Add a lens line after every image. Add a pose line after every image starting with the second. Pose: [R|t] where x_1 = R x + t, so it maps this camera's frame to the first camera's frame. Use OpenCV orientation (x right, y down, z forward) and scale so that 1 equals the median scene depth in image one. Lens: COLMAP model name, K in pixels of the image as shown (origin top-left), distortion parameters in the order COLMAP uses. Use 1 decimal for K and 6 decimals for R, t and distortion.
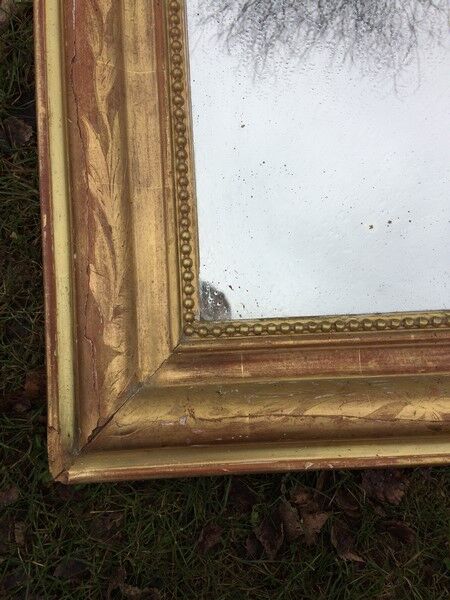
lens RADIAL K [[521.1, 0, 224.5], [0, 521.1, 298.7], [0, 0, 1]] dist [0.138267, -0.248184]
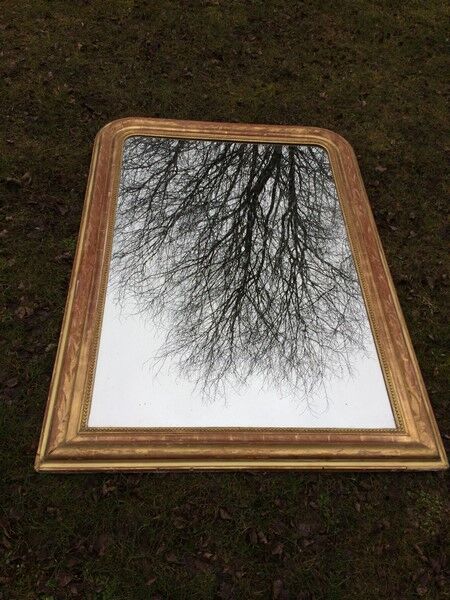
lens RADIAL K [[521.1, 0, 224.5], [0, 521.1, 298.7], [0, 0, 1]] dist [0.138267, -0.248184]
pose [[0.997663, 0.056810, 0.037970, 0.703876], [-0.026029, 0.829749, -0.557529, 1.299983], [-0.063179, 0.555237, 0.829289, -2.527009]]
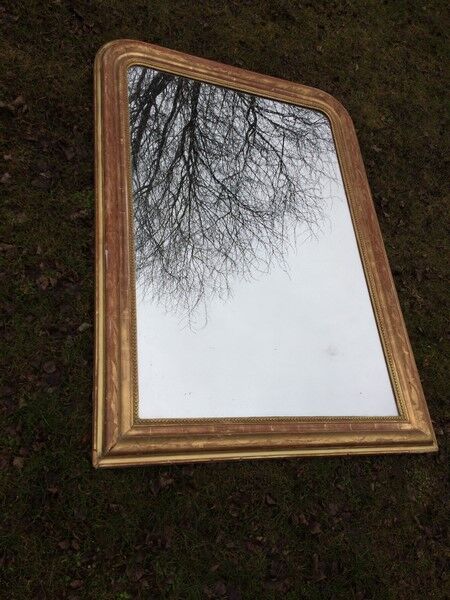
lens RADIAL K [[521.1, 0, 224.5], [0, 521.1, 298.7], [0, 0, 1]] dist [0.138267, -0.248184]
pose [[0.930814, 0.113703, 0.347358, -0.827098], [0.026660, 0.926725, -0.374792, 0.630543], [-0.364521, 0.358123, 0.859577, -2.512307]]
